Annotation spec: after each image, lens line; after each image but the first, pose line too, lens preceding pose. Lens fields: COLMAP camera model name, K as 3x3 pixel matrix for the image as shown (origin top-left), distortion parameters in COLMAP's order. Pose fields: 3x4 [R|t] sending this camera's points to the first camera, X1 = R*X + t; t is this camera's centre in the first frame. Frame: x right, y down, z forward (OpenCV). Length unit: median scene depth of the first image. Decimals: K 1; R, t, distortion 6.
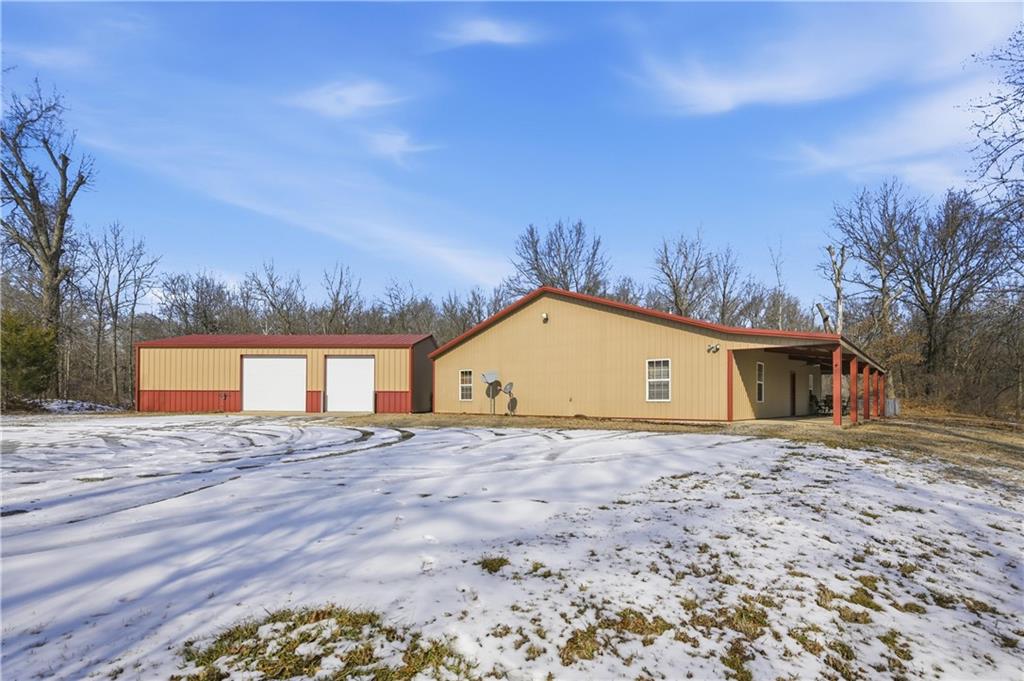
lens RADIAL K [[494.4, 0, 512.0], [0, 494.4, 340.5], [0, 0, 1]] dist [-0.001639, -0.000278]
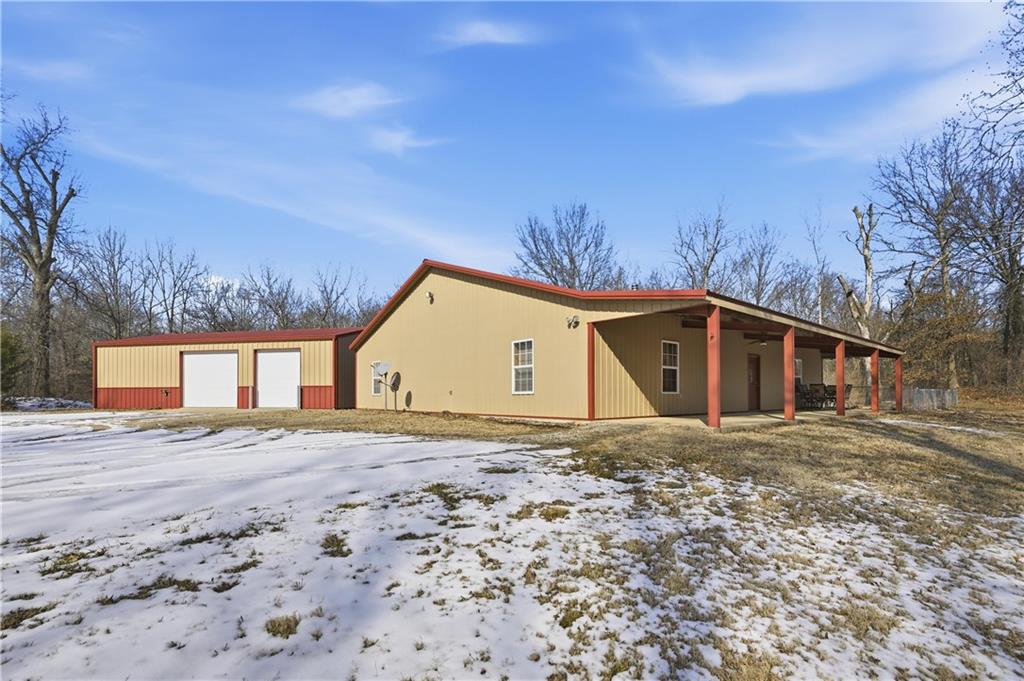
lens RADIAL K [[464.0, 0, 512.0], [0, 464.0, 340.5], [0, 0, 1]] dist [-0.002010, -0.000251]
pose [[0.986929, -0.027800, -0.158738, 0.263558], [0.028369, 0.999597, 0.001323, 0.025126], [0.158637, -0.005809, 0.987320, 0.184646]]
